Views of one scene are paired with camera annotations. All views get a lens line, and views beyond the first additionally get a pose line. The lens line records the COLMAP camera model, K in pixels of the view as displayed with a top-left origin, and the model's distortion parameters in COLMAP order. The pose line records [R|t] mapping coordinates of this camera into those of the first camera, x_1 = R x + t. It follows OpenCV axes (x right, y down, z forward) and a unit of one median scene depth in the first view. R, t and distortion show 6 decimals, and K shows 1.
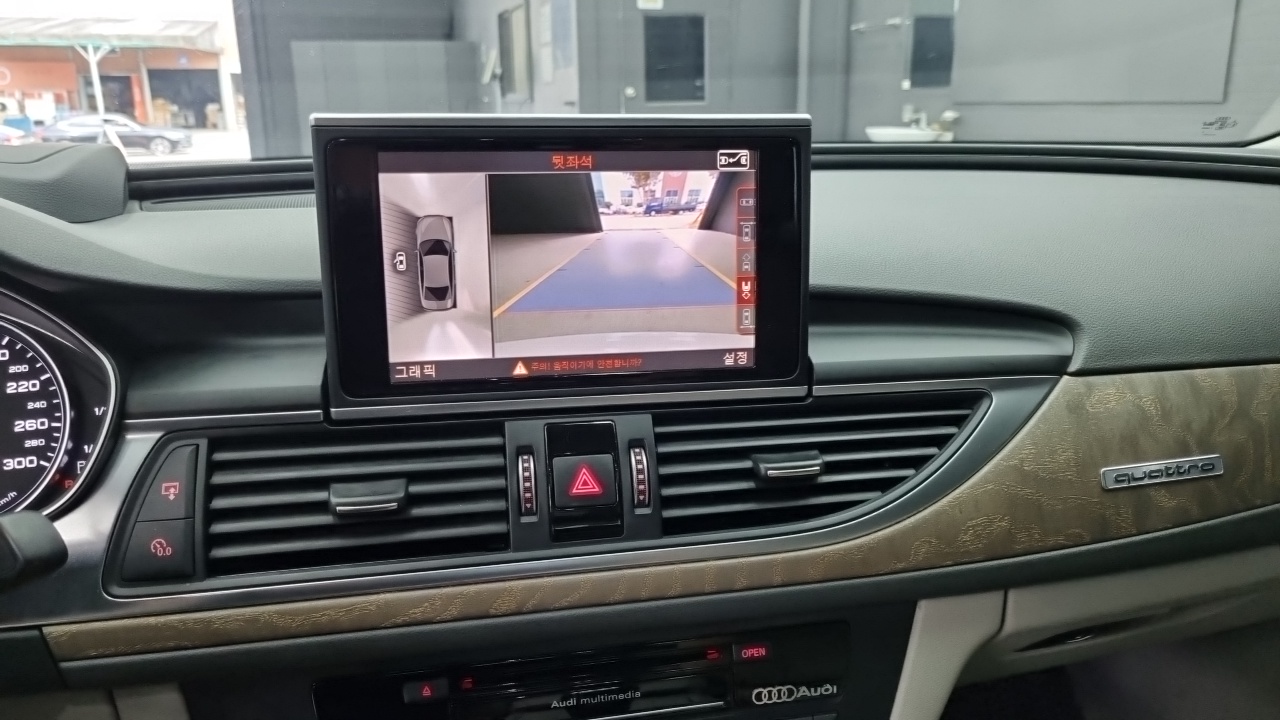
lens RADIAL K [[953.0, 0, 637.2], [0, 953.0, 359.9], [0, 0, 1]] dist [0.033669, -0.023740]
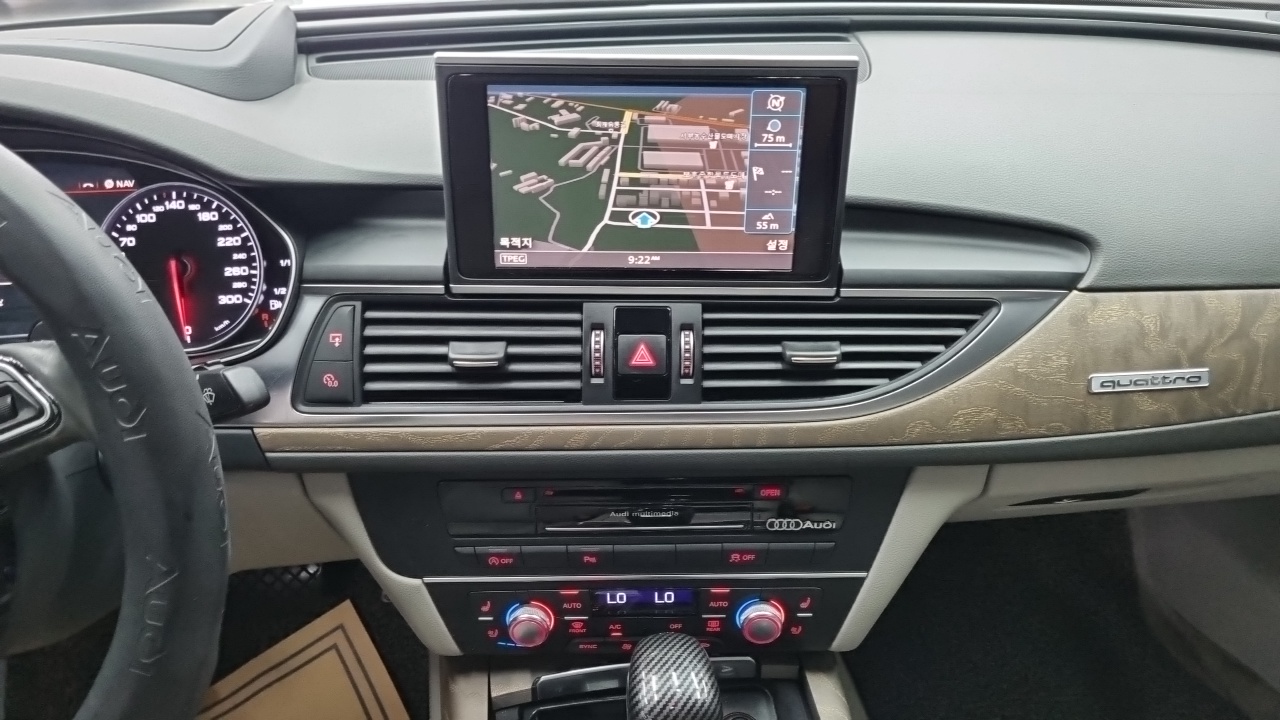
lens RADIAL K [[953.0, 0, 630.7], [0, 953.0, 346.5], [0, 0, 1]] dist [0.033669, -0.023740]
pose [[0.985319, 0.087412, -0.146651, 0.107933], [-0.050318, 0.969515, 0.239809, -0.176377], [0.163142, -0.228909, 0.959680, -0.201795]]
